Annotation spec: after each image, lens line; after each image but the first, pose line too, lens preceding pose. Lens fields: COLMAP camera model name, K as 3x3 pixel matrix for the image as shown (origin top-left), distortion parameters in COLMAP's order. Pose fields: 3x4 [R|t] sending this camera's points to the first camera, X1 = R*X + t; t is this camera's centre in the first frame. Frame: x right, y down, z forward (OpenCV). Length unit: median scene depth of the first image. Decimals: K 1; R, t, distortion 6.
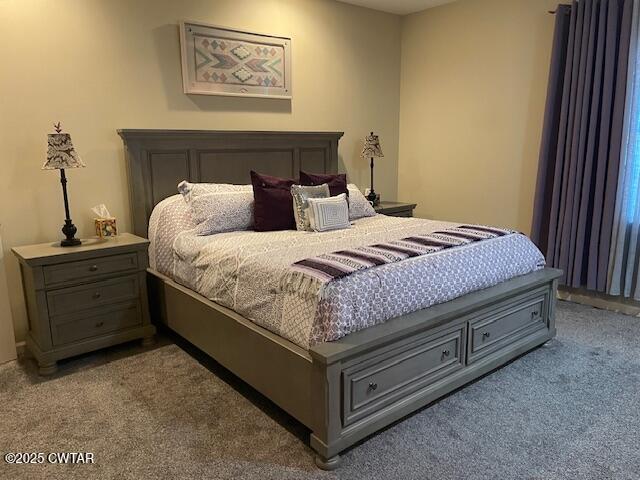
lens RADIAL K [[488.2, 0, 318.4], [0, 488.2, 237.3], [0, 0, 1]] dist [0.068202, -0.074259]
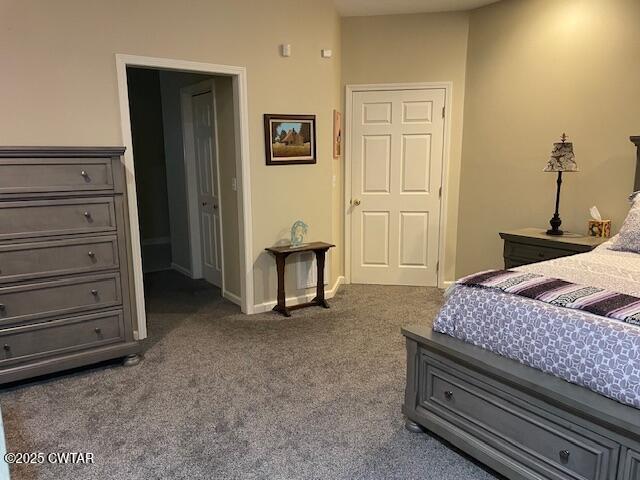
lens RADIAL K [[488.2, 0, 318.3], [0, 488.2, 243.8], [0, 0, 1]] dist [0.068202, -0.074259]
pose [[-0.077657, 0.195576, -0.977609, 0.949663], [-0.181032, 0.961503, 0.206735, -0.141306], [0.980406, 0.193033, -0.039262, 0.635431]]
